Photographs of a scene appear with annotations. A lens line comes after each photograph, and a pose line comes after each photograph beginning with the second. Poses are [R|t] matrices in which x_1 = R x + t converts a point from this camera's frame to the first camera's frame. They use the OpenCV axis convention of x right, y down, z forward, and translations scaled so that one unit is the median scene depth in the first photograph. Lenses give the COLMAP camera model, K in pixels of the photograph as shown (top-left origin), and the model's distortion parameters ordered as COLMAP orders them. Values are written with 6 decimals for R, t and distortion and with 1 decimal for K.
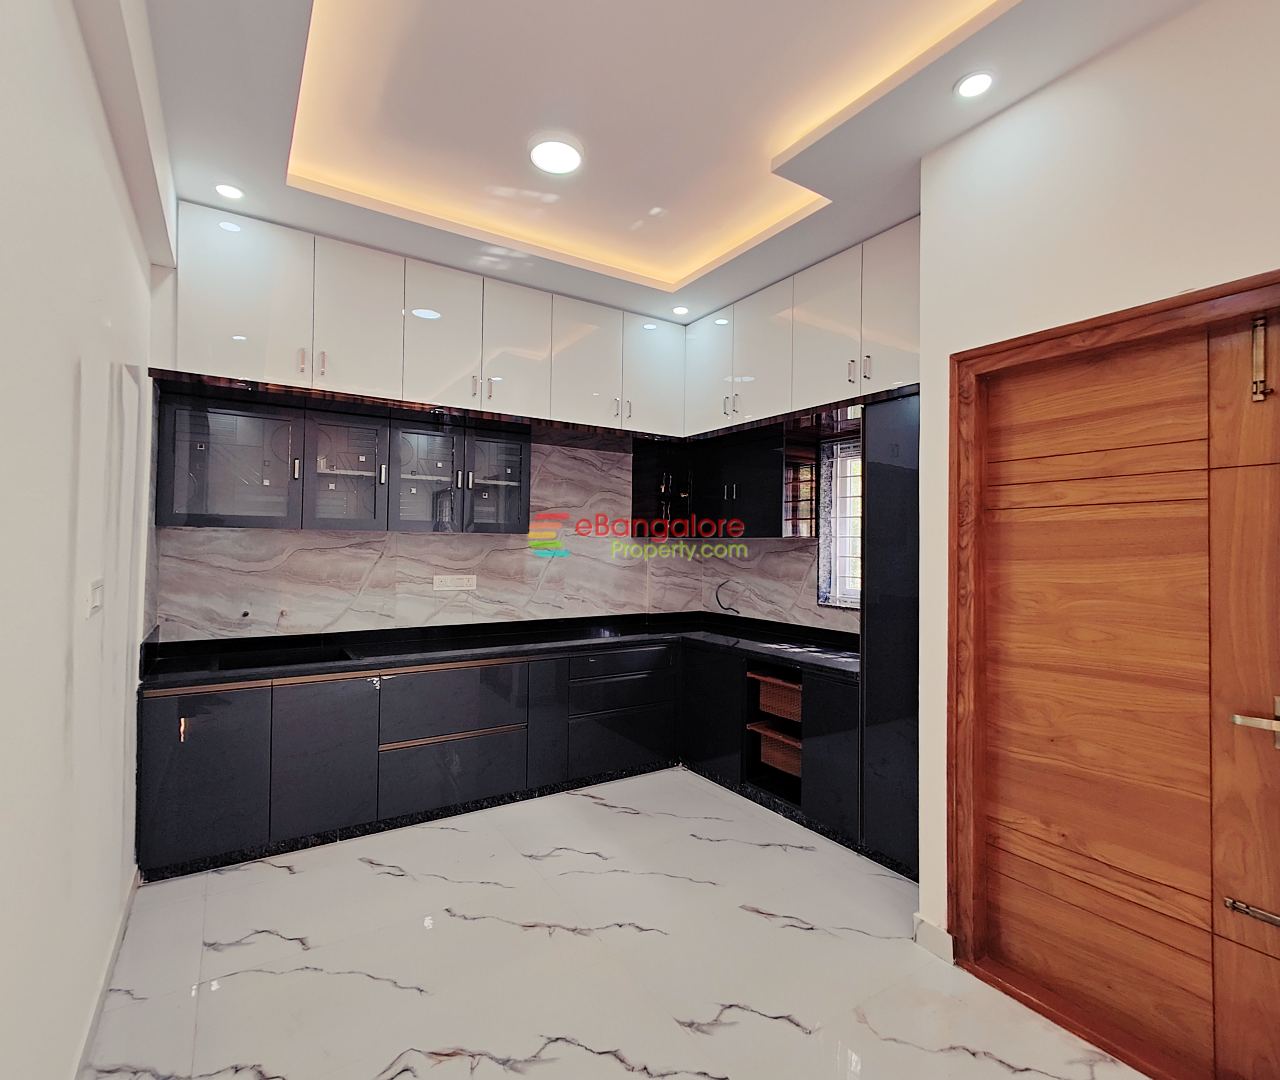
lens RADIAL K [[632.8, 0, 643.8], [0, 632.8, 537.4], [0, 0, 1]] dist [0.005696, 0.000449]
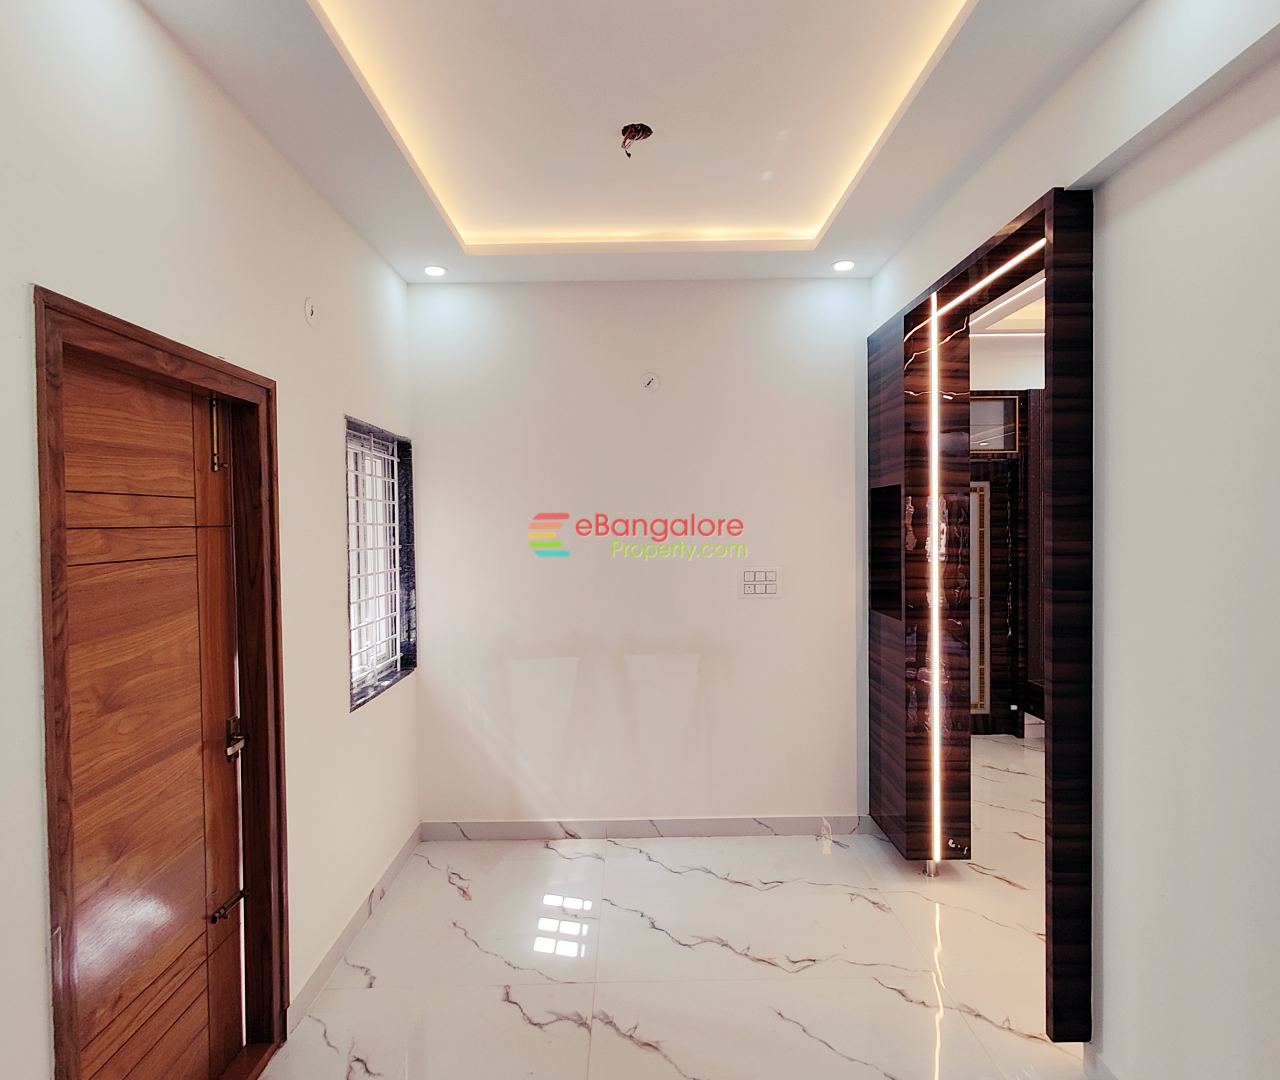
lens RADIAL K [[740.0, 0, 640.0], [0, 740.0, 540.0], [0, 0, 1]] dist [0.001281, -0.000317]
pose [[-0.848361, -0.012487, 0.529271, -0.348737], [-0.005926, 0.999883, 0.014091, -0.098785], [-0.529385, 0.008818, -0.848336, 1.516269]]
